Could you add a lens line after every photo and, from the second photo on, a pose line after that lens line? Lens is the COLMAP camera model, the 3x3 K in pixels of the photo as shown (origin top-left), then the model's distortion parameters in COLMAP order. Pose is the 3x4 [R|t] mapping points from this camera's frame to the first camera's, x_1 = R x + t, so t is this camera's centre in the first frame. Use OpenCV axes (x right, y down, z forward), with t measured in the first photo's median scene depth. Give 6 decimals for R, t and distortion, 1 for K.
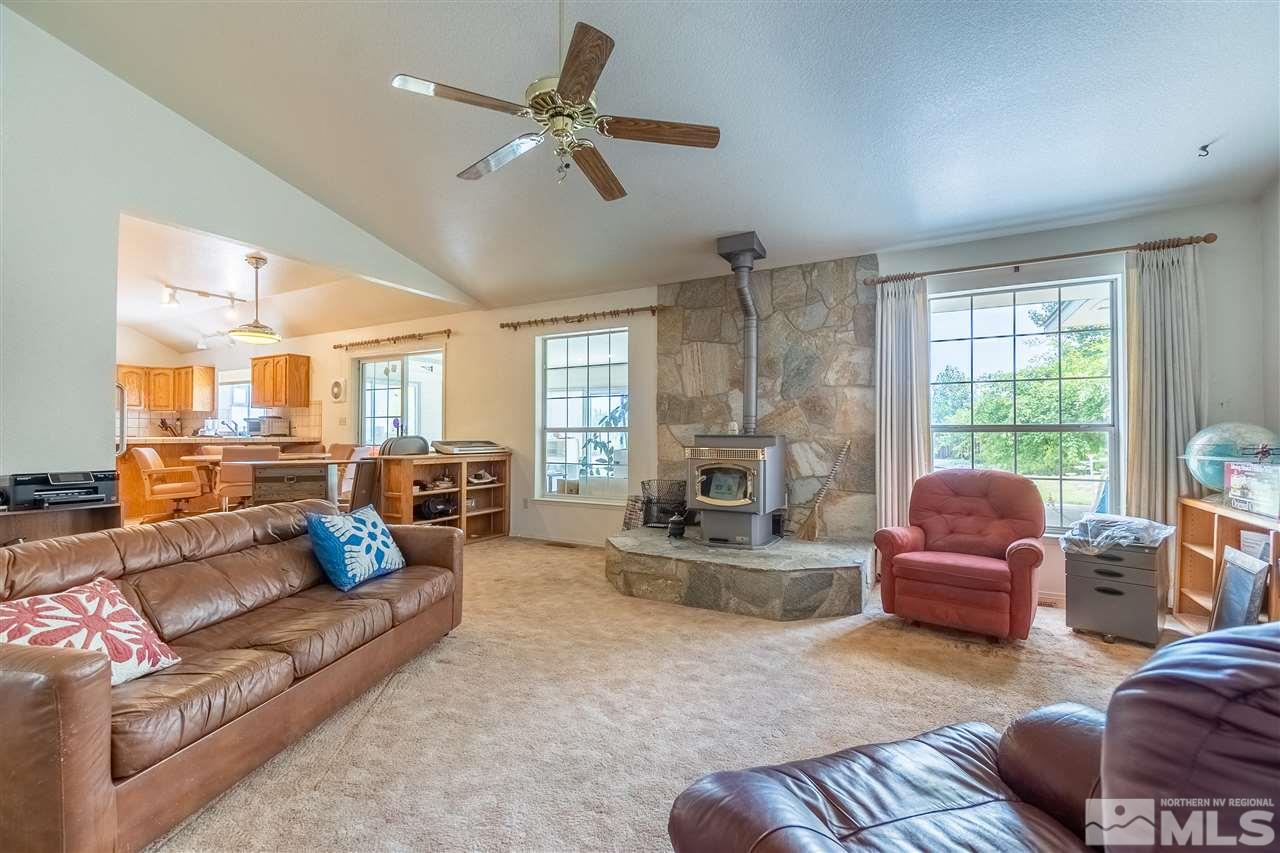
lens RADIAL K [[567.1, 0, 639.7], [0, 567.1, 432.7], [0, 0, 1]] dist [0.004894, -0.000356]
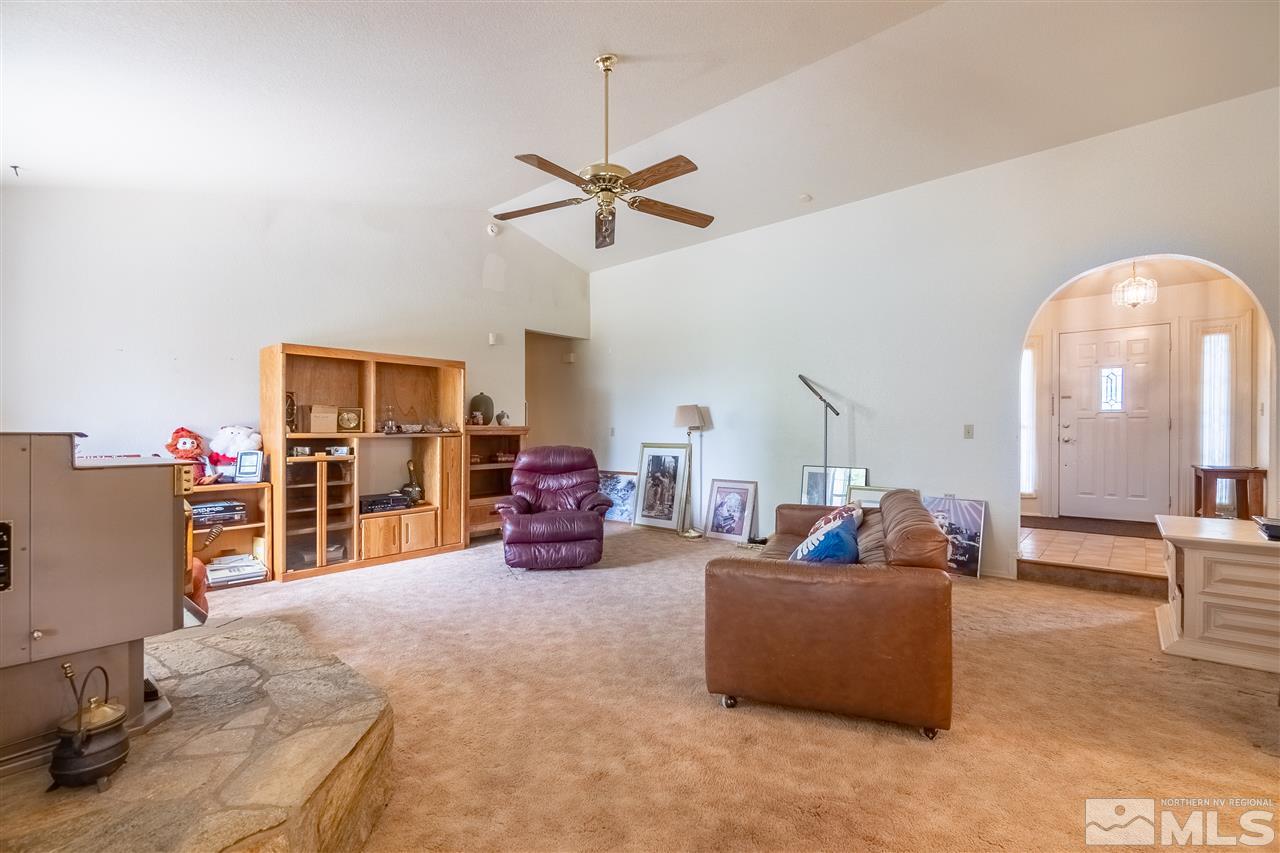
lens RADIAL K [[567.1, 0, 646.9], [0, 567.1, 430.1], [0, 0, 1]] dist [0.004894, -0.000356]
pose [[-0.977235, 0.002748, 0.212144, -0.246457], [0.000658, 0.999951, -0.009921, 0.005574], [-0.212161, -0.009556, -0.977188, 1.080984]]
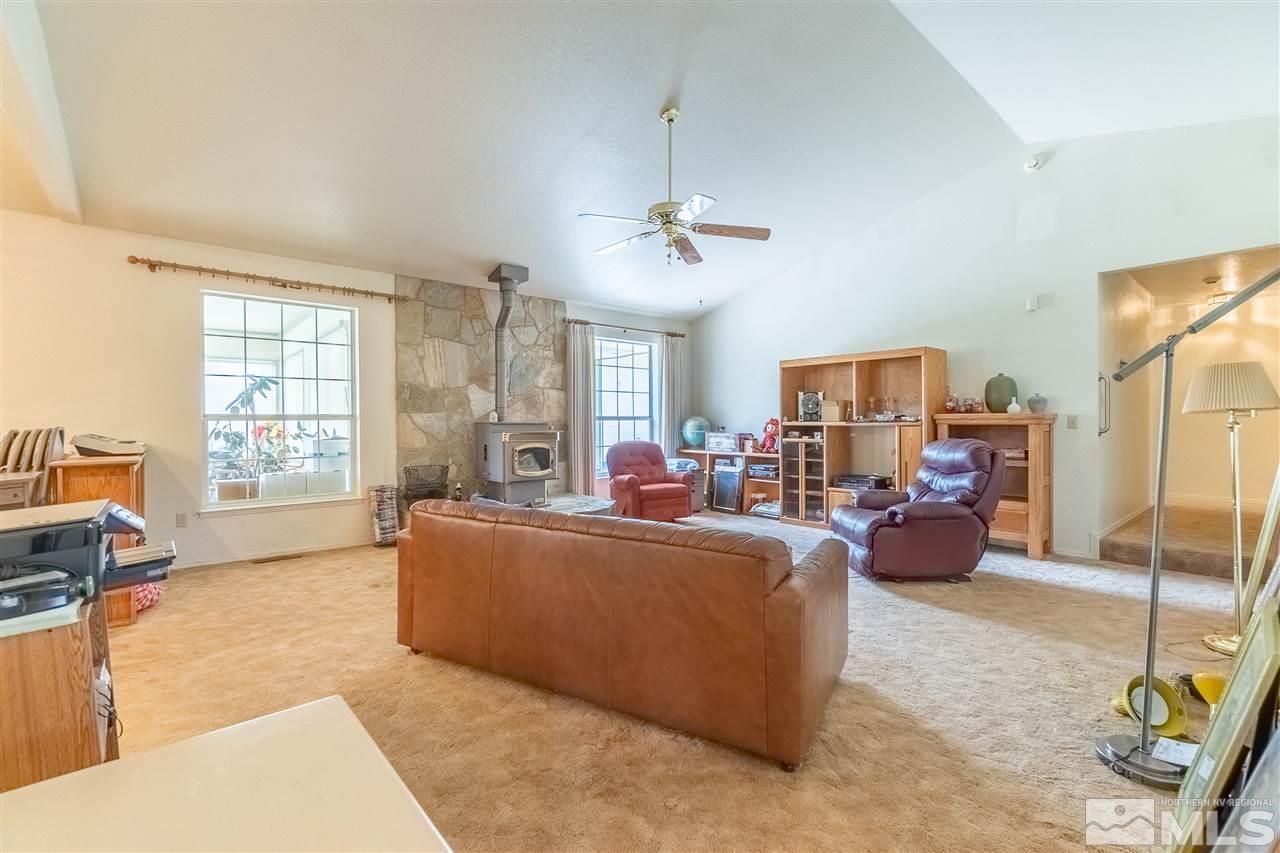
lens RADIAL K [[567.1, 0, 639.7], [0, 567.1, 422.4], [0, 0, 1]] dist [0.004894, -0.000356]
pose [[0.342050, -0.004604, 0.939671, -0.799605], [-0.002538, 0.999980, 0.005823, -0.004173], [-0.939678, -0.004376, 0.342031, 0.256590]]
